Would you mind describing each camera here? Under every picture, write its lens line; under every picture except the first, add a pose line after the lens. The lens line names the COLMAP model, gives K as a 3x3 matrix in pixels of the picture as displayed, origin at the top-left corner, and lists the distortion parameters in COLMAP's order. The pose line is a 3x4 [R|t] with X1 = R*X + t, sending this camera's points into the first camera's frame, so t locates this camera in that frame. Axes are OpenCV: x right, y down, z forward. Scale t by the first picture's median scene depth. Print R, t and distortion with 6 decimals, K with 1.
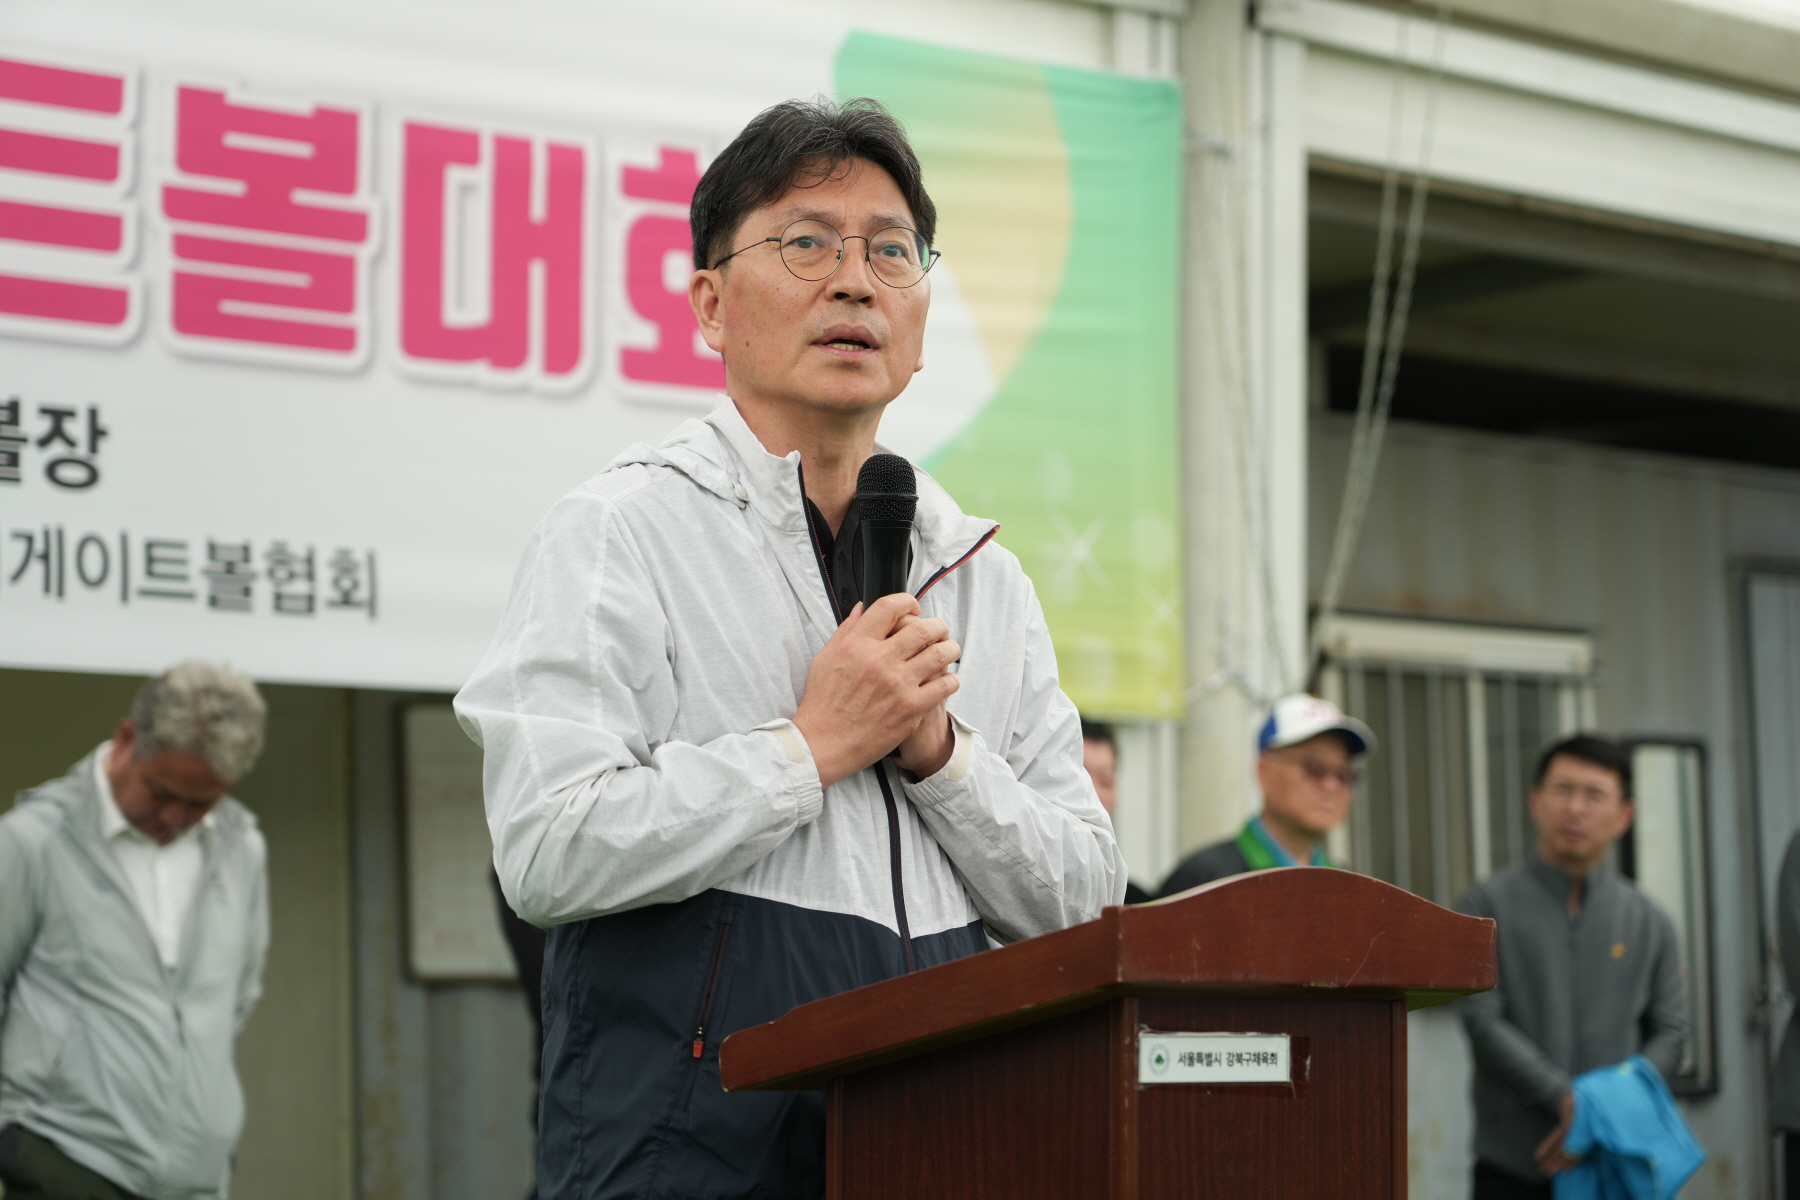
lens RADIAL K [[5064.2, 0, 904.4], [0, 5064.2, 601.5], [0, 0, 1]] dist [-0.011347, 0.377062]
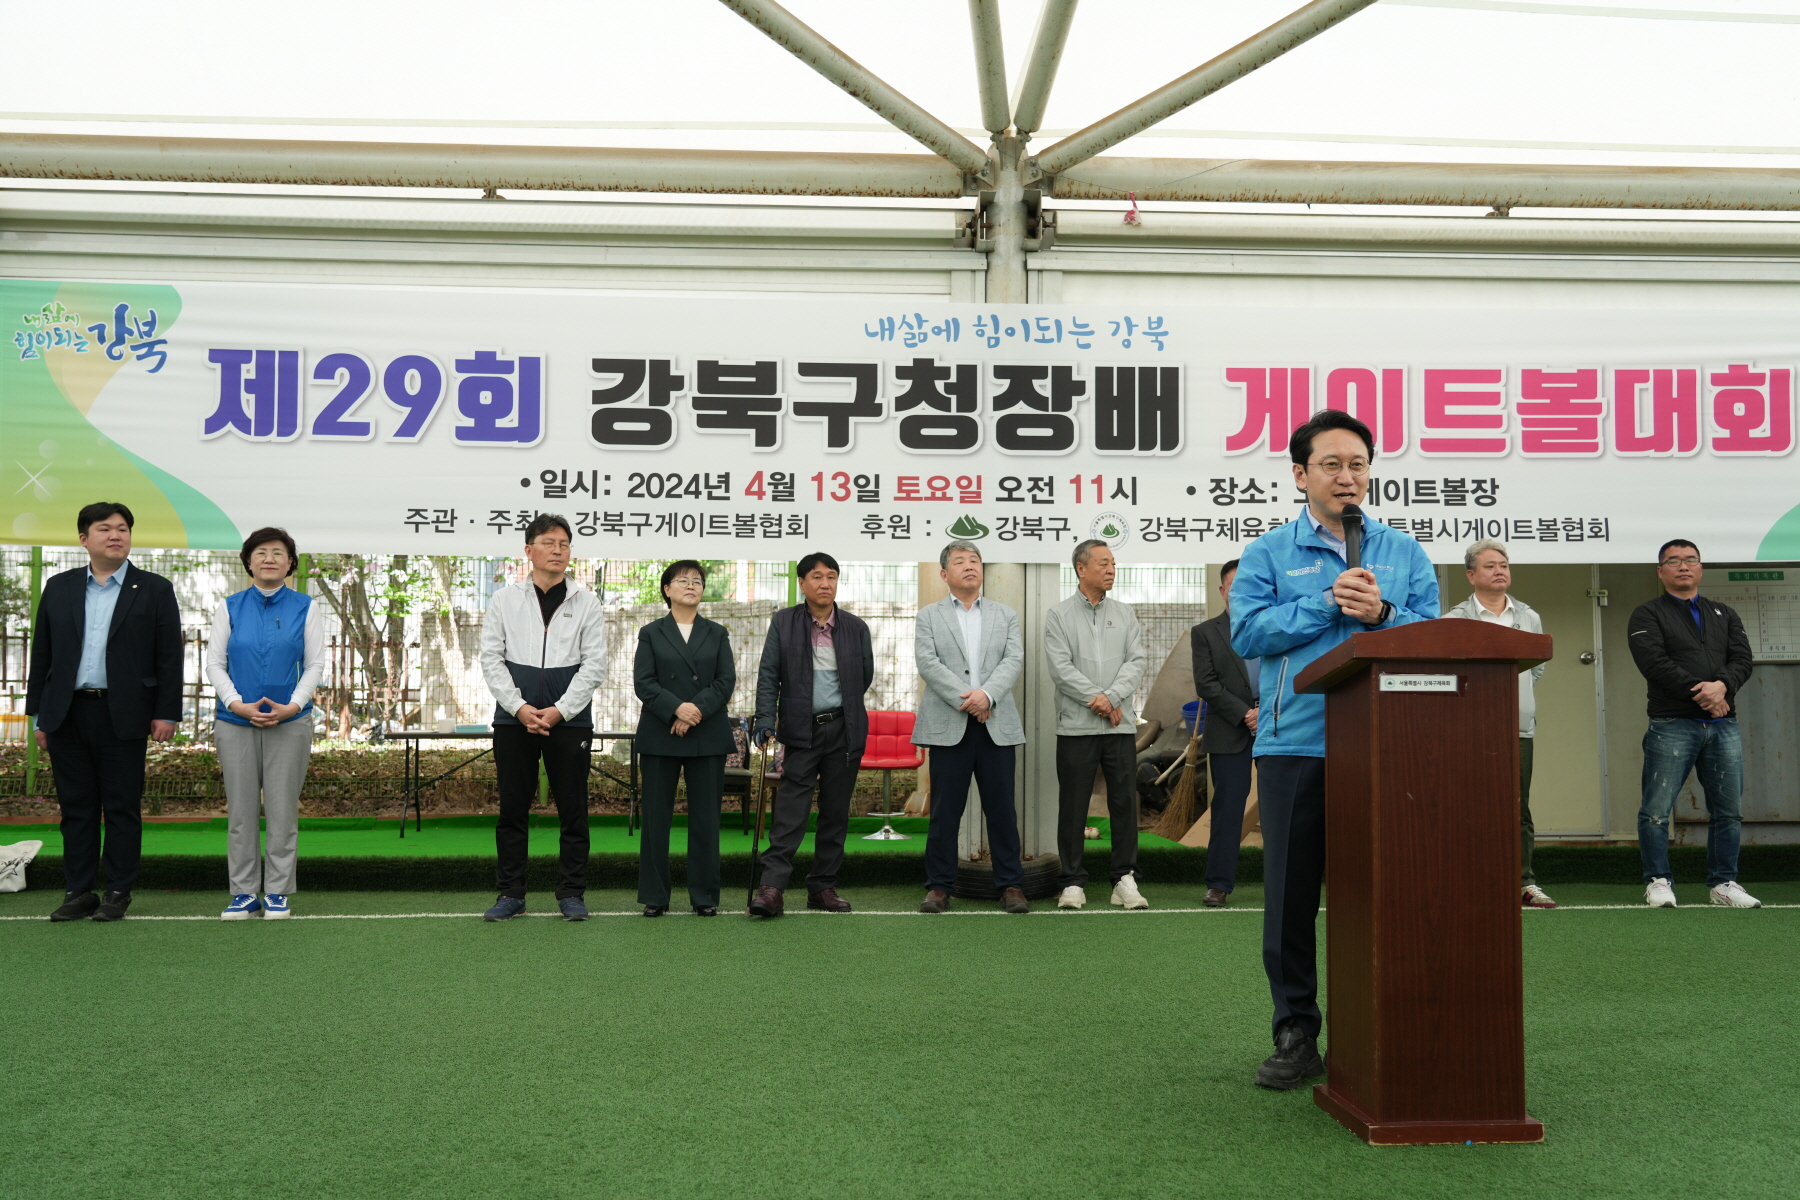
lens RADIAL K [[1556.8, 0, 920.9], [0, 1556.8, 605.2], [0, 0, 1]] dist [0.023185, -0.009561]
pose [[0.749731, -0.035651, -0.660782, 0.201094], [0.057651, 0.998270, 0.011552, 0.007448], [0.659227, -0.046755, 0.750489, 0.052207]]
